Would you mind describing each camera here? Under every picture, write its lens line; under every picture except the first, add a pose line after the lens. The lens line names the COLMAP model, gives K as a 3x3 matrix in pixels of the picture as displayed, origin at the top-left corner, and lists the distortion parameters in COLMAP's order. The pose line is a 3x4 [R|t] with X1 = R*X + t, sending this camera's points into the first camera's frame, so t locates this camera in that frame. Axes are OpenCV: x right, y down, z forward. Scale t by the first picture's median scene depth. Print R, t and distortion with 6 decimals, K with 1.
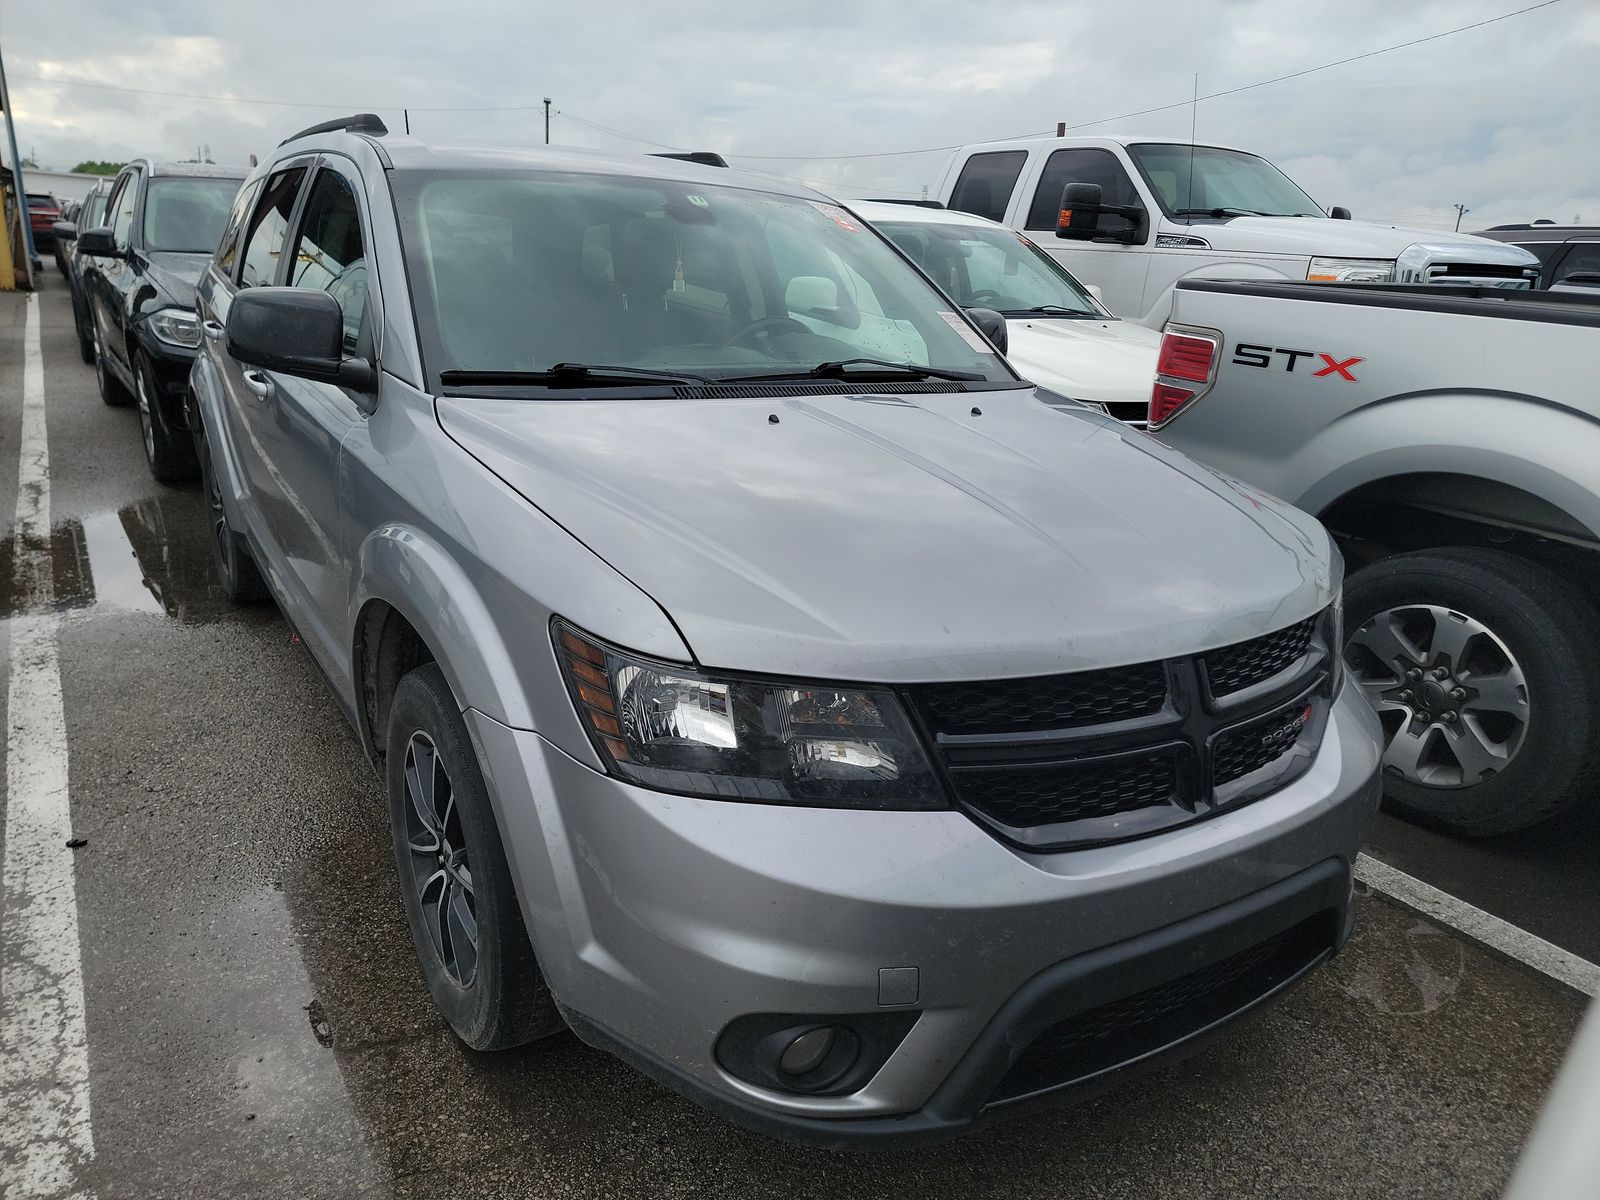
lens RADIAL K [[1076.6, 0, 800.0], [0, 1076.6, 600.0], [0, 0, 1]] dist [0.031759, -0.009194]
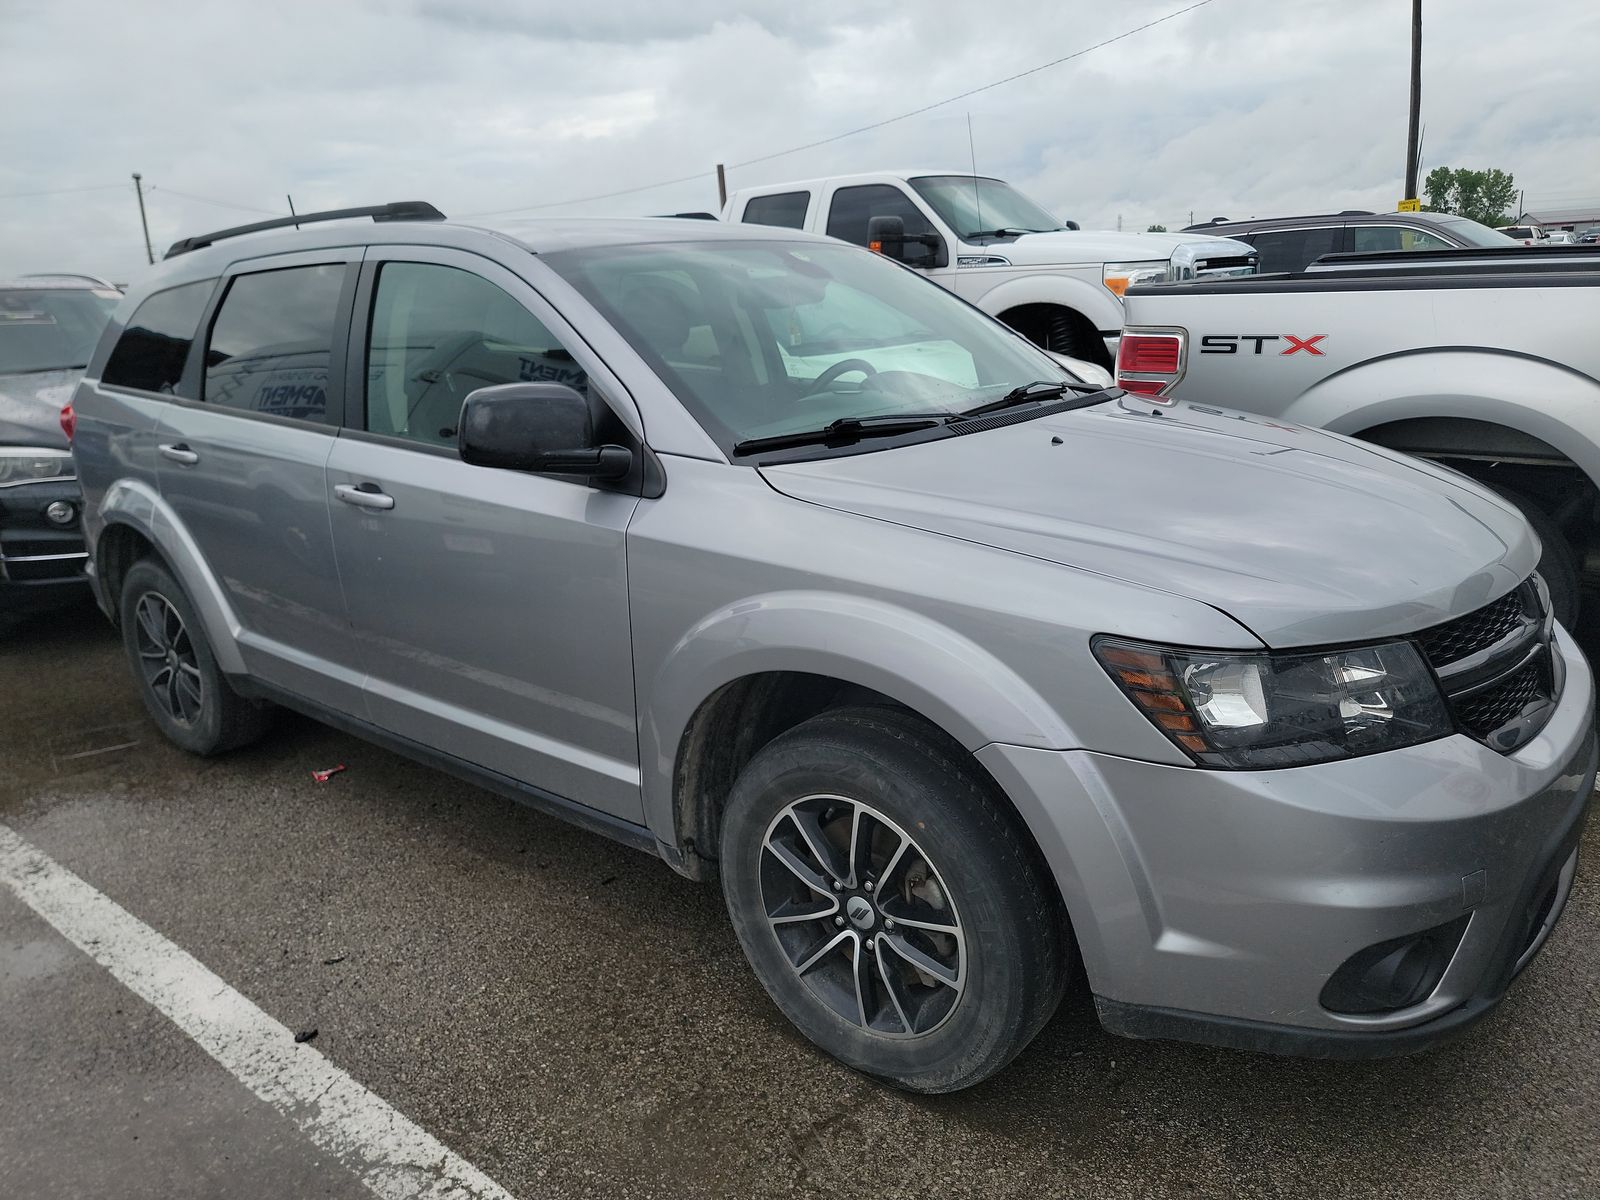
lens RADIAL K [[1076.6, 0, 800.0], [0, 1076.6, 600.0], [0, 0, 1]] dist [0.031759, -0.009194]
pose [[0.943879, -0.178829, 0.277691, -0.400815], [0.188781, 0.981975, -0.009293, -0.033163], [-0.271024, 0.061194, 0.960626, 0.025758]]
